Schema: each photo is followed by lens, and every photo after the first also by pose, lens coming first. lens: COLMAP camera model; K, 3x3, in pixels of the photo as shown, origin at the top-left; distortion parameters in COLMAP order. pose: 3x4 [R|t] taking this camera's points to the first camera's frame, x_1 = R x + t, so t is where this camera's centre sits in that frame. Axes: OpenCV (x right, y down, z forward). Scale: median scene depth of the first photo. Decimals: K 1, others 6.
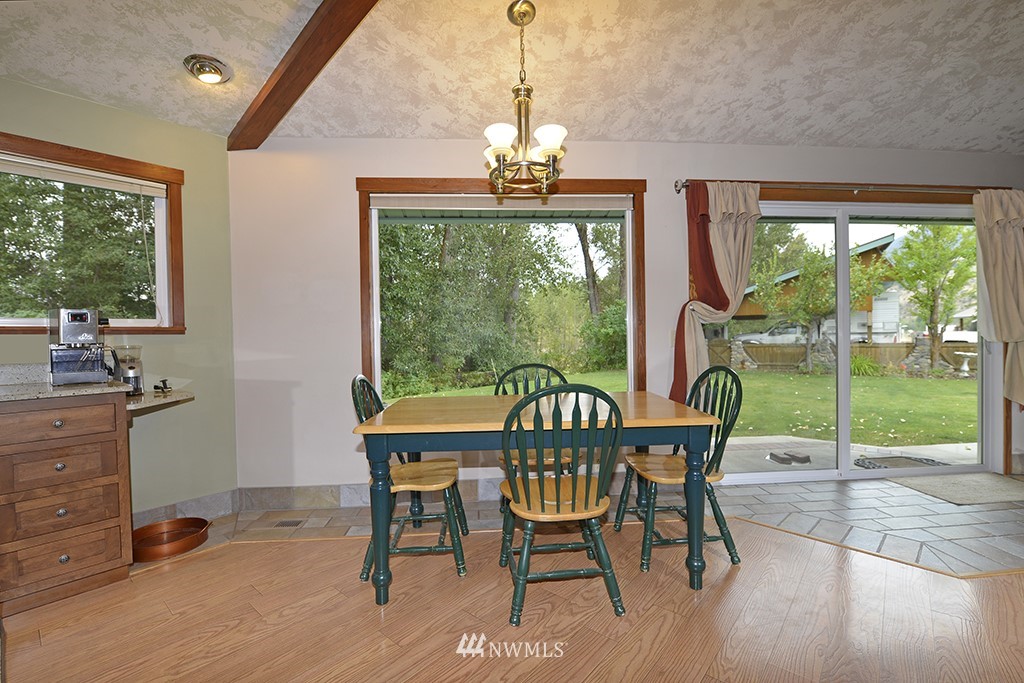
lens RADIAL K [[441.9, 0, 516.7], [0, 441.9, 343.2], [0, 0, 1]] dist [-0.005455, -0.000610]
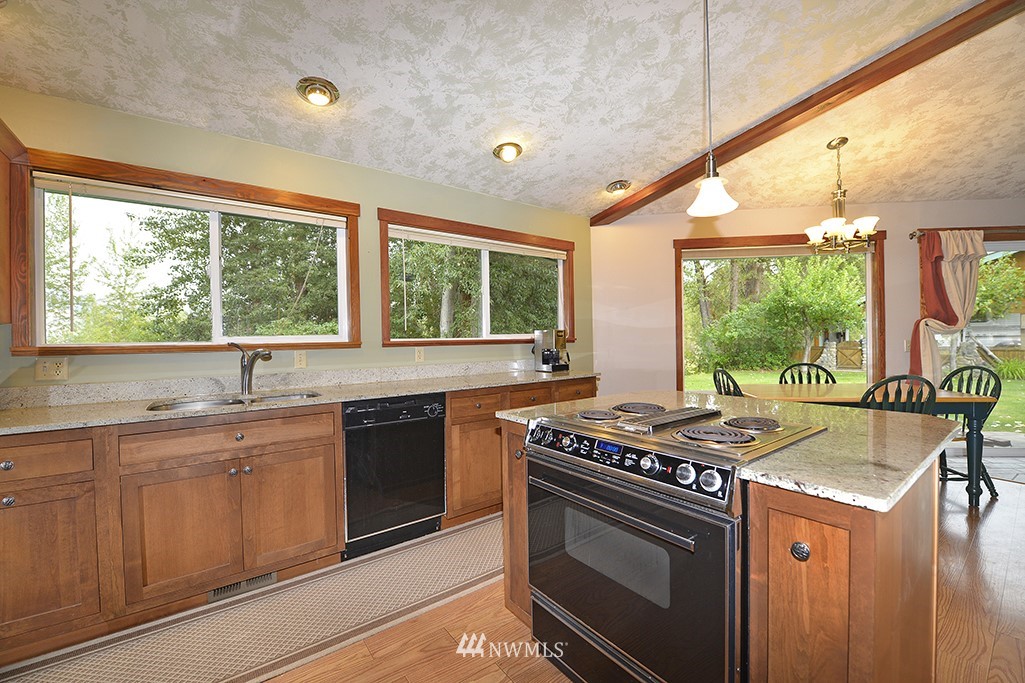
lens RADIAL K [[409.7, 0, 521.2], [0, 409.7, 341.2], [0, 0, 1]] dist [-0.012749, -0.001420]
pose [[0.979575, 0.003677, -0.201043, -0.592763], [-0.004734, 0.999977, -0.004775, -0.014402], [0.201021, 0.005630, 0.979571, -0.485294]]
